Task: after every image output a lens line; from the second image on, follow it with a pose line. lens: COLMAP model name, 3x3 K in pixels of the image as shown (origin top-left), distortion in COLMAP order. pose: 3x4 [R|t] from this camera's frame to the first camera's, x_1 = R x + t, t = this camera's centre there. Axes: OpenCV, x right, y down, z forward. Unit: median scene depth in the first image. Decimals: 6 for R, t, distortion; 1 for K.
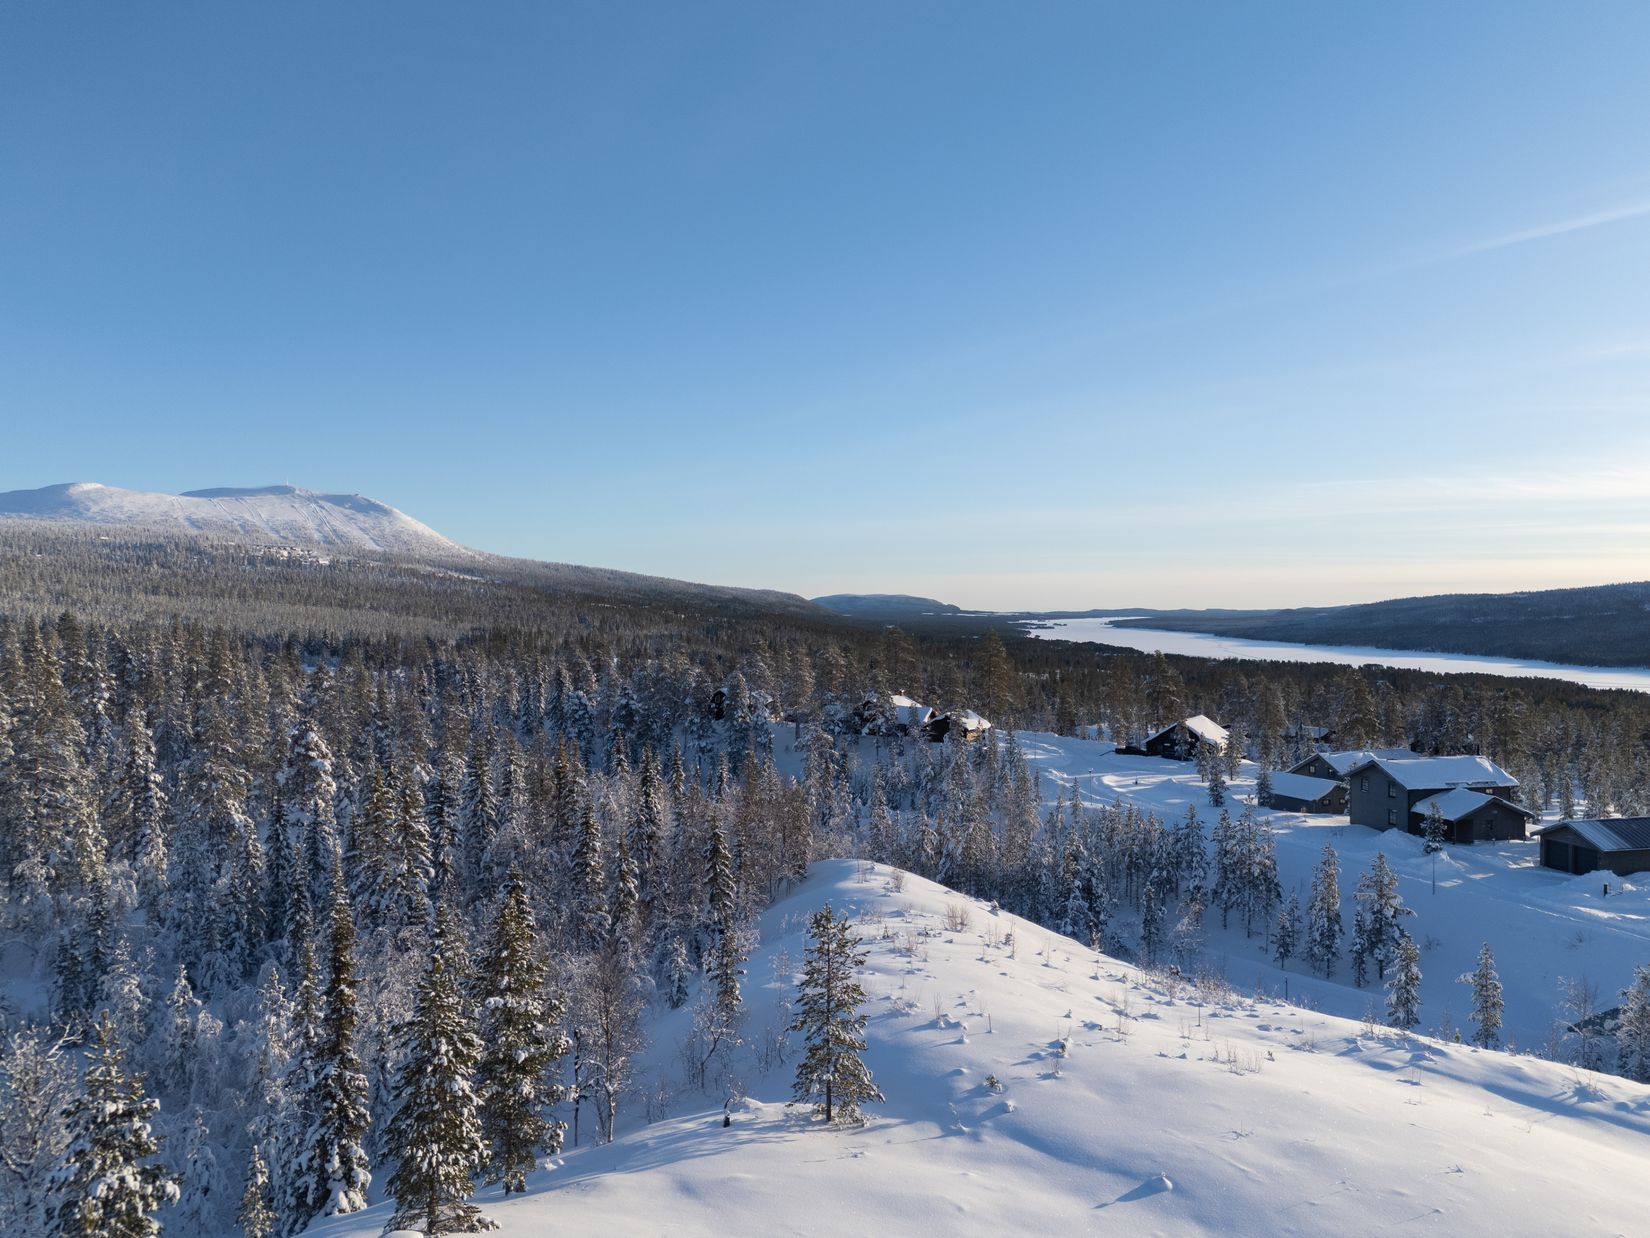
lens RADIAL K [[1204.5, 0, 830.4], [0, 1204.5, 617.5], [0, 0, 1]] dist [0.077929, -0.063982]
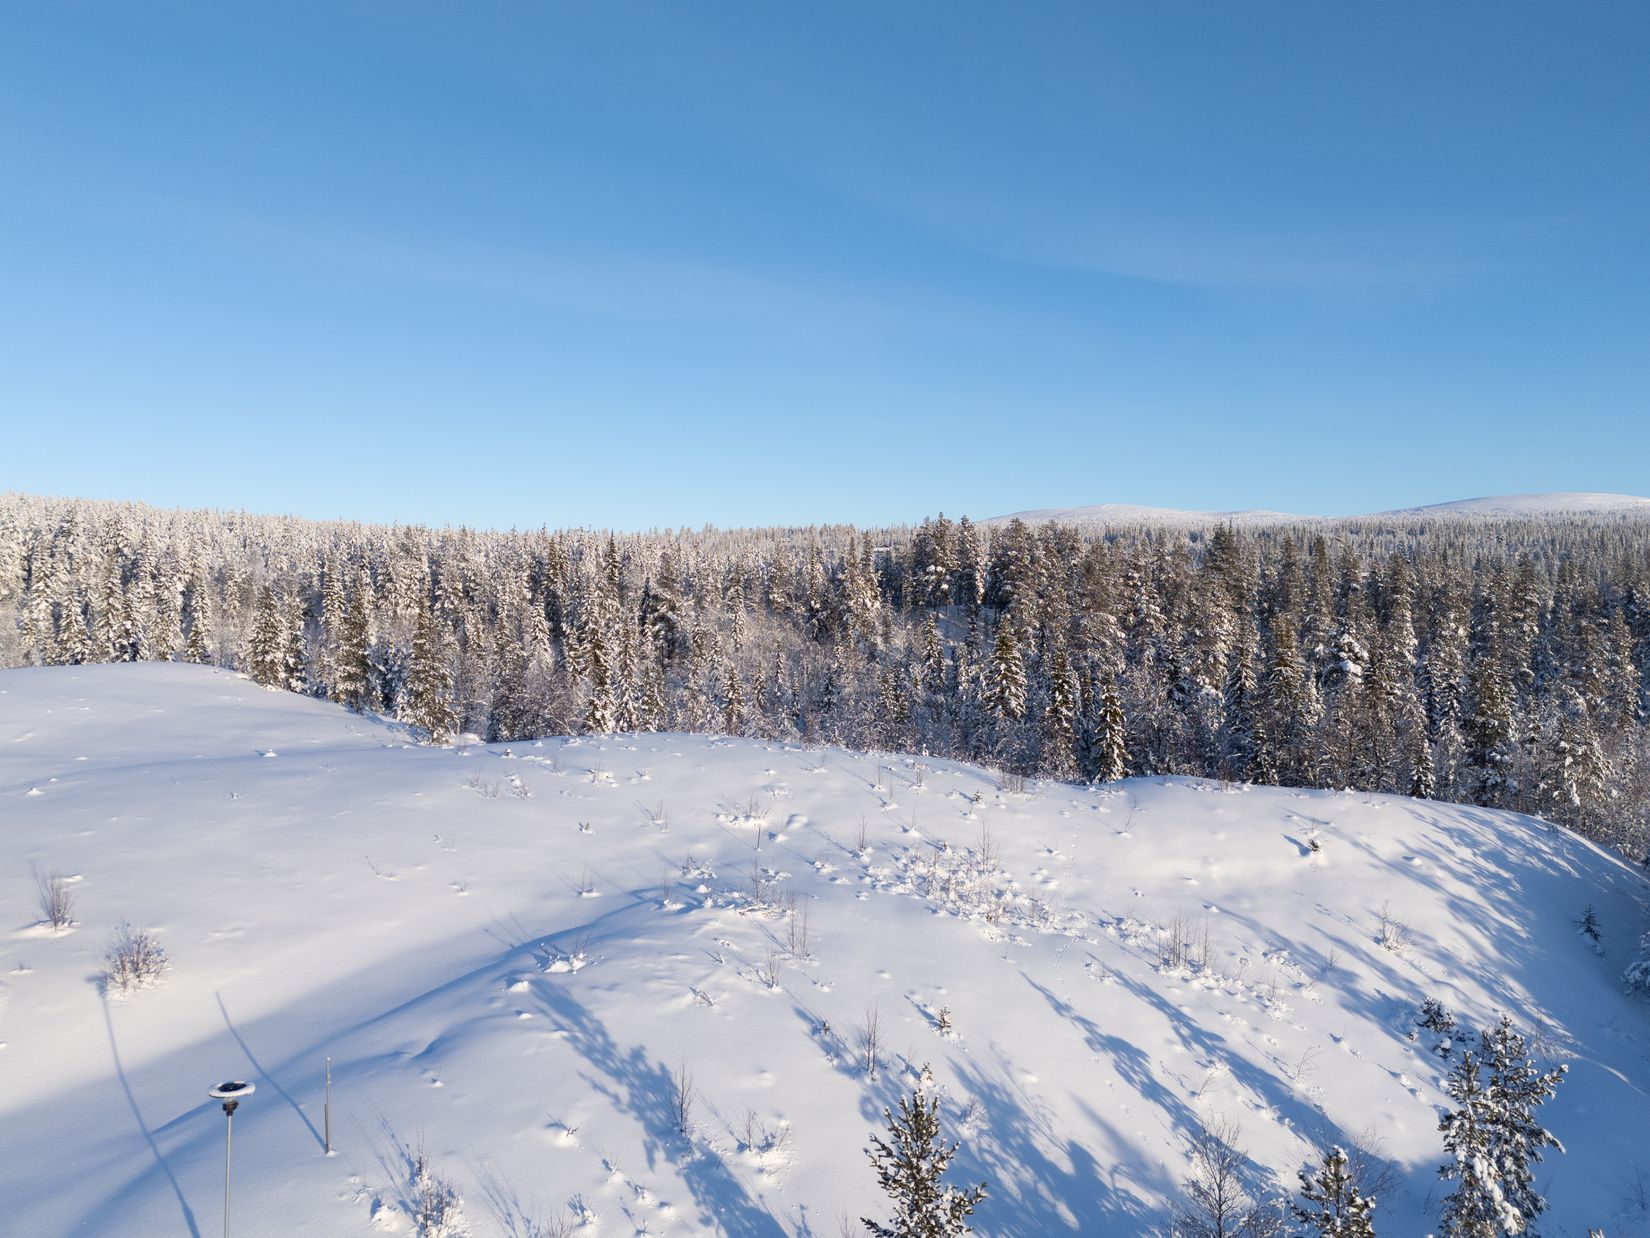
lens RADIAL K [[1204.5, 0, 823.4], [0, 1204.5, 620.7], [0, 0, 1]] dist [0.077929, -0.063982]
pose [[0.090028, 0.016177, -0.995808, 0.333412], [-0.011519, 0.999818, 0.015201, 0.041840], [0.995873, 0.010102, 0.090198, 0.268415]]
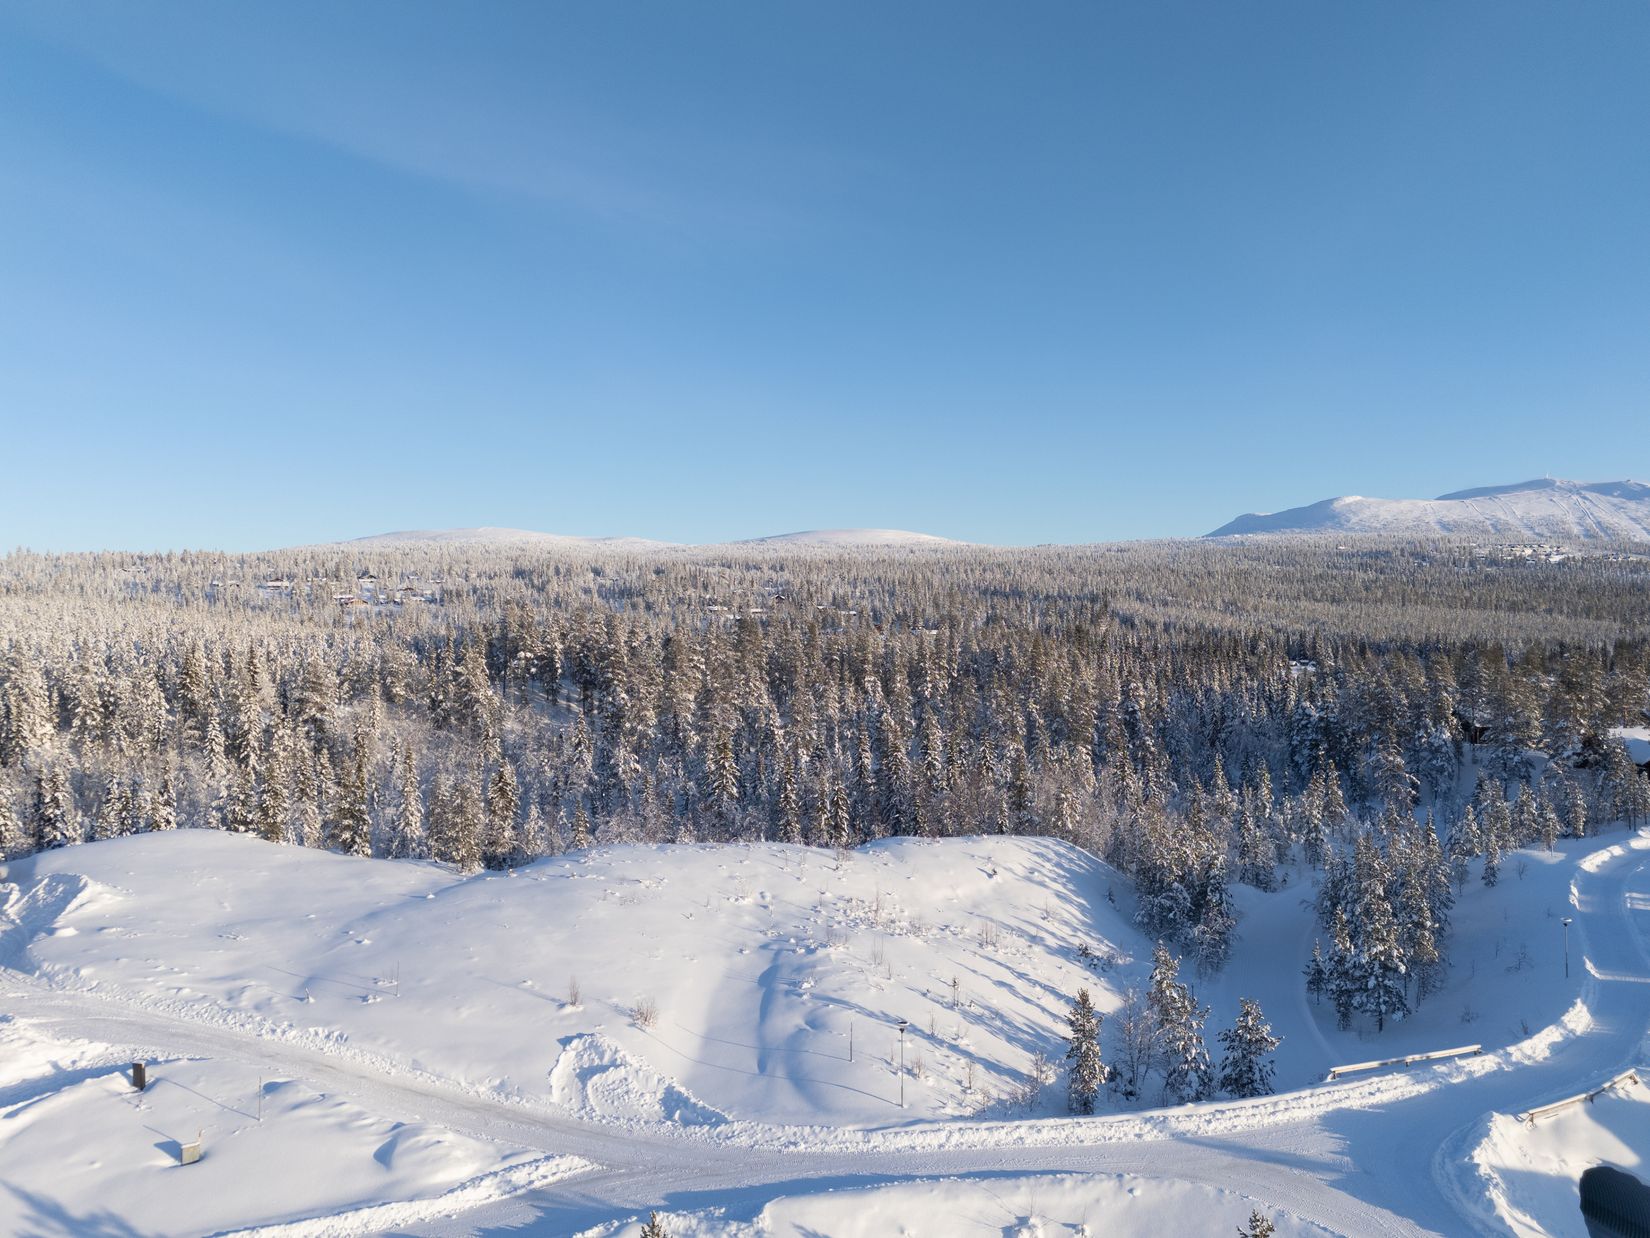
lens RADIAL K [[1204.5, 0, 822.4], [0, 1204.5, 610.7], [0, 0, 1]] dist [0.077929, -0.063982]
pose [[0.562647, -0.013020, -0.826595, 0.455983], [0.008066, 0.999915, -0.010259, -0.011946], [0.826658, -0.000896, 0.562704, 0.048561]]
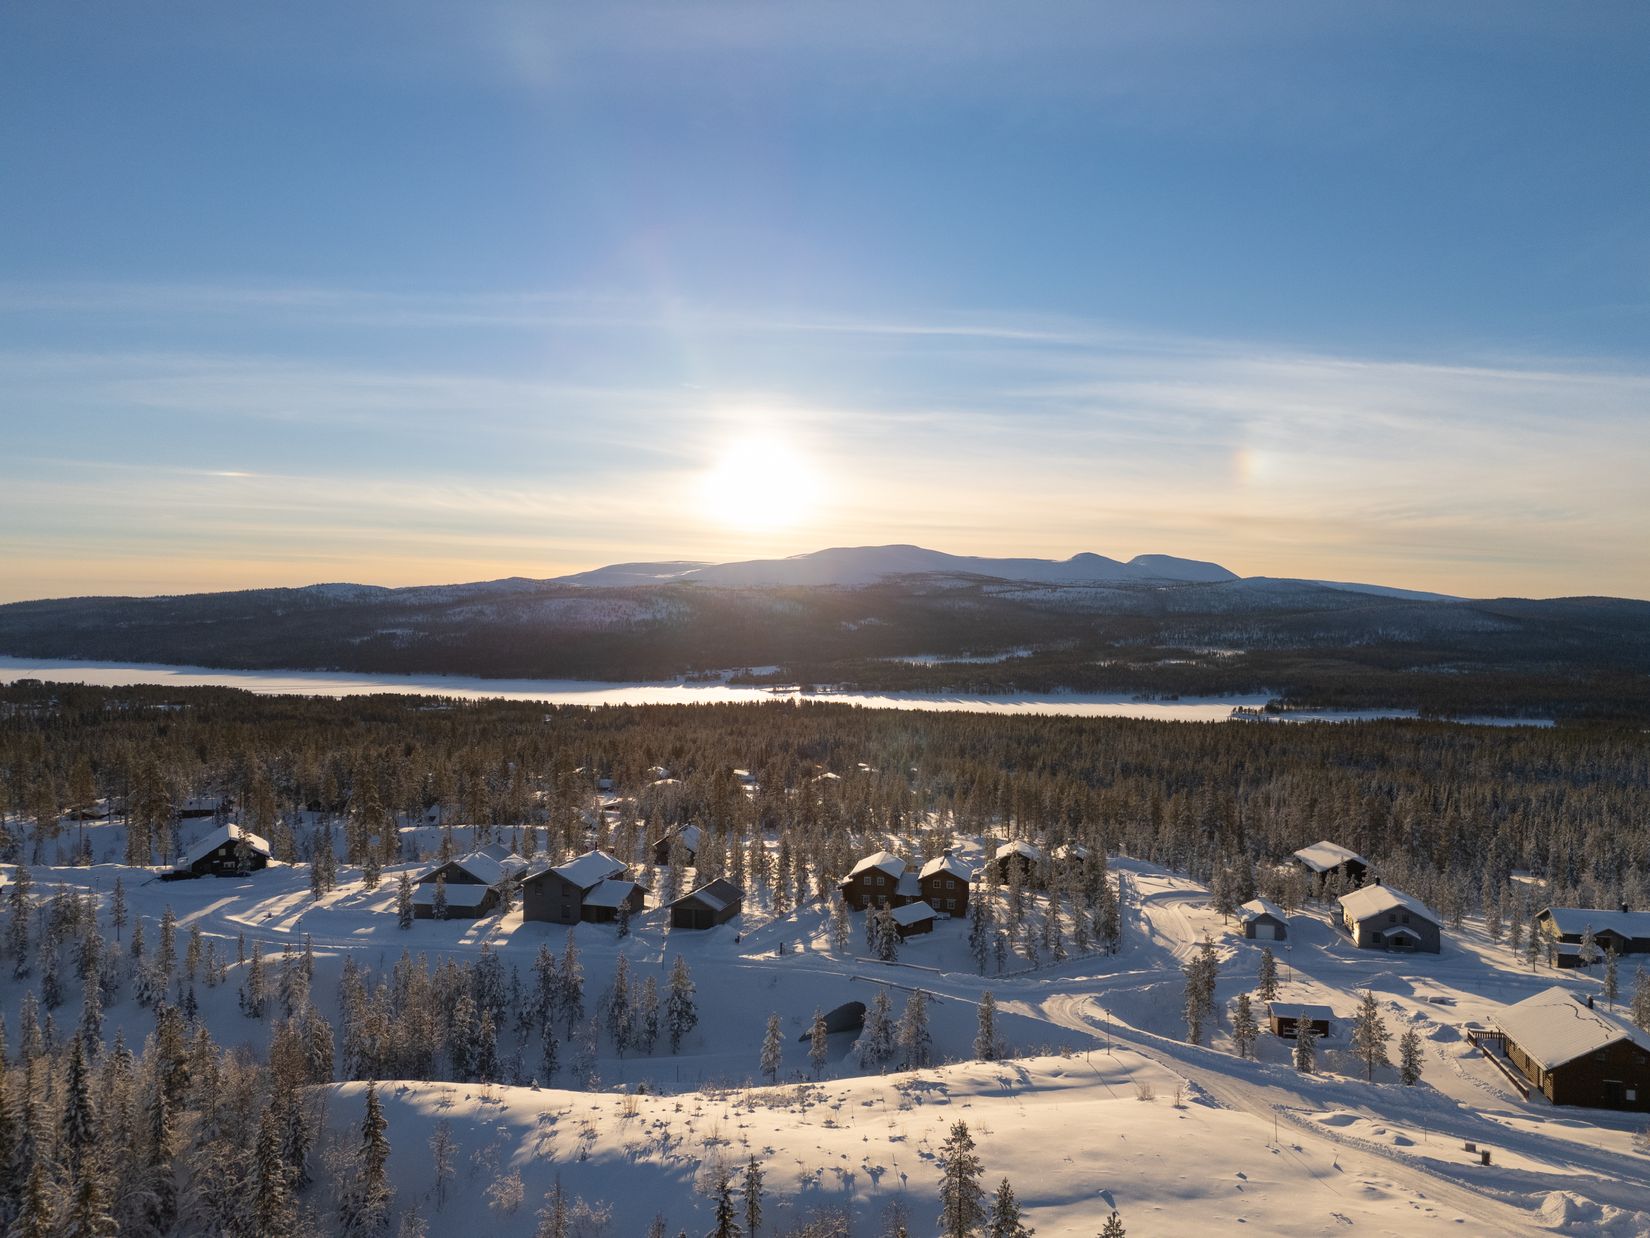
lens RADIAL K [[1204.5, 0, 837.3], [0, 1204.5, 612.3], [0, 0, 1]] dist [0.077929, -0.063982]
pose [[0.519922, 0.002357, 0.854210, -0.303611], [0.001257, 0.999993, -0.003525, -0.091824], [-0.854213, 0.002907, 0.519916, 0.048863]]
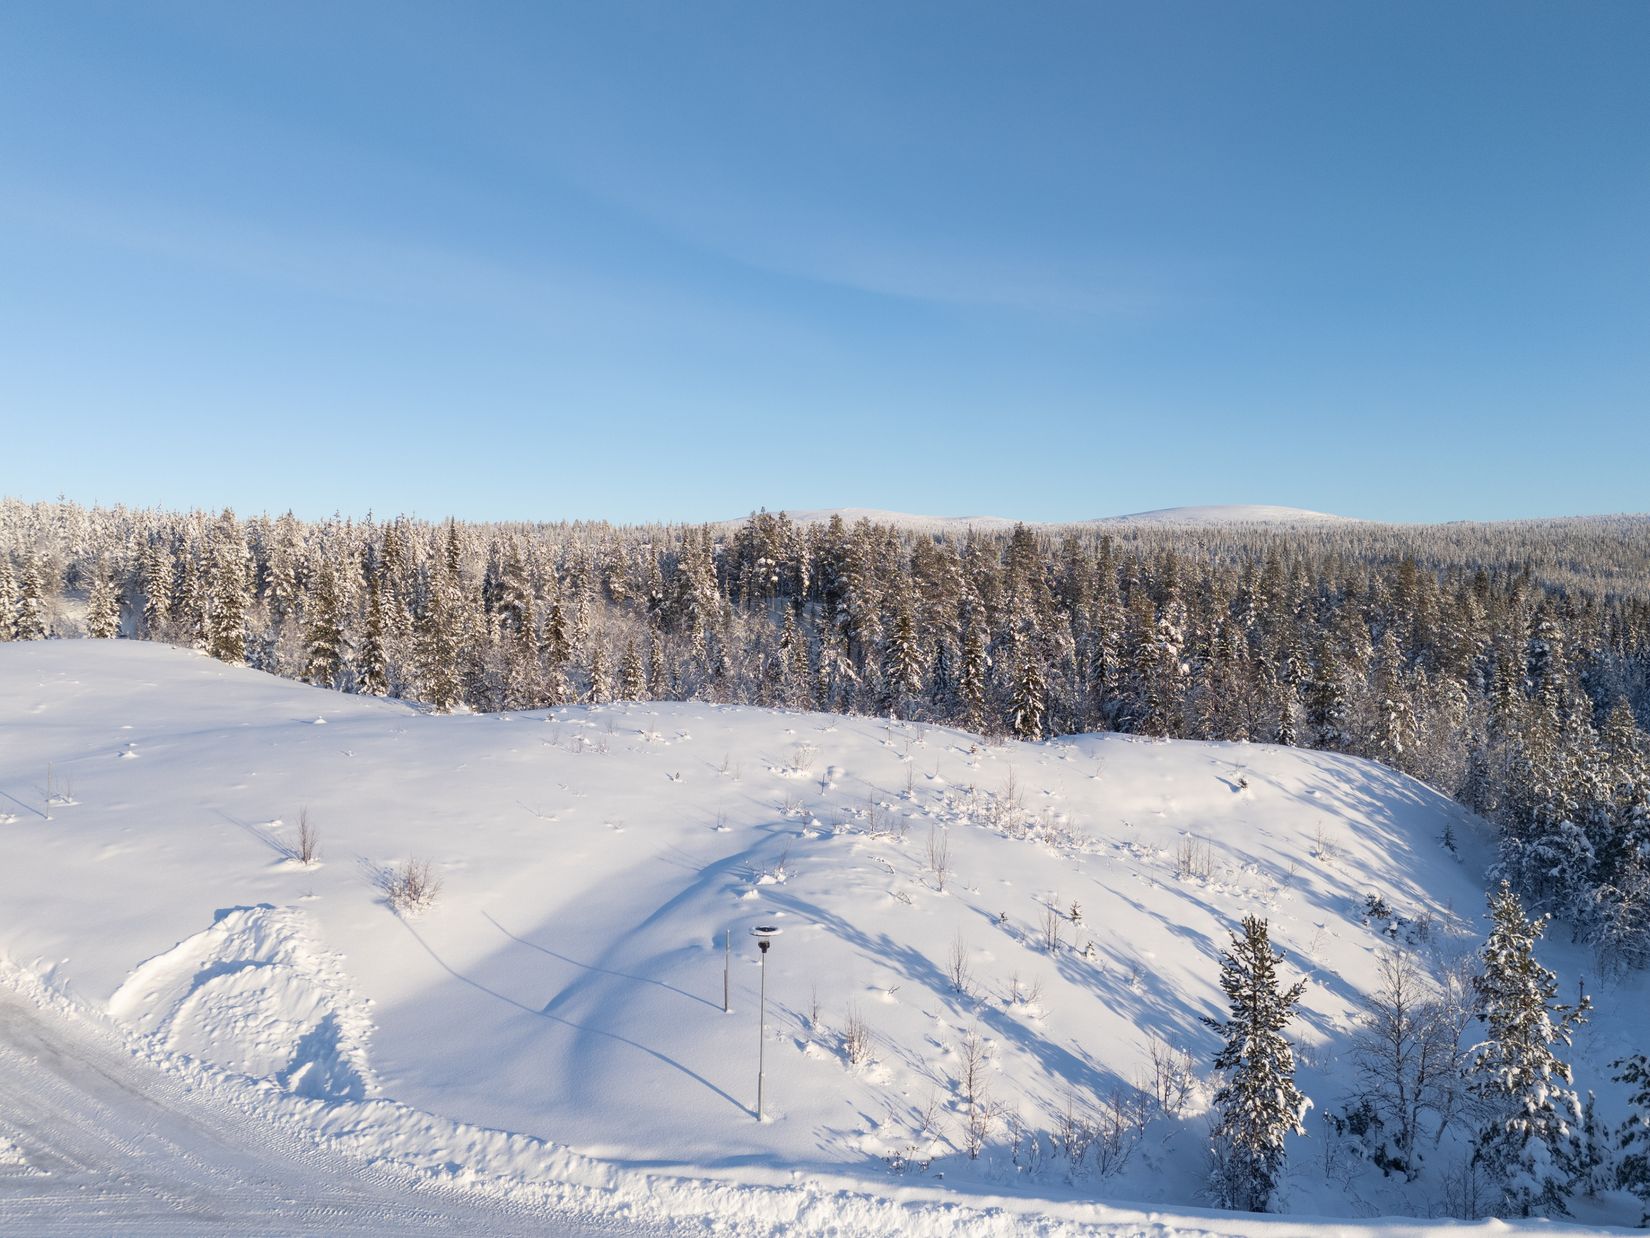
lens RADIAL K [[1204.5, 0, 825.4], [0, 1204.5, 618.0], [0, 0, 1]] dist [0.077929, -0.063982]
pose [[0.298953, 0.014200, -0.954162, 0.348135], [-0.013720, 0.999850, 0.010581, 0.049580], [0.954169, 0.009927, 0.299103, 0.195500]]
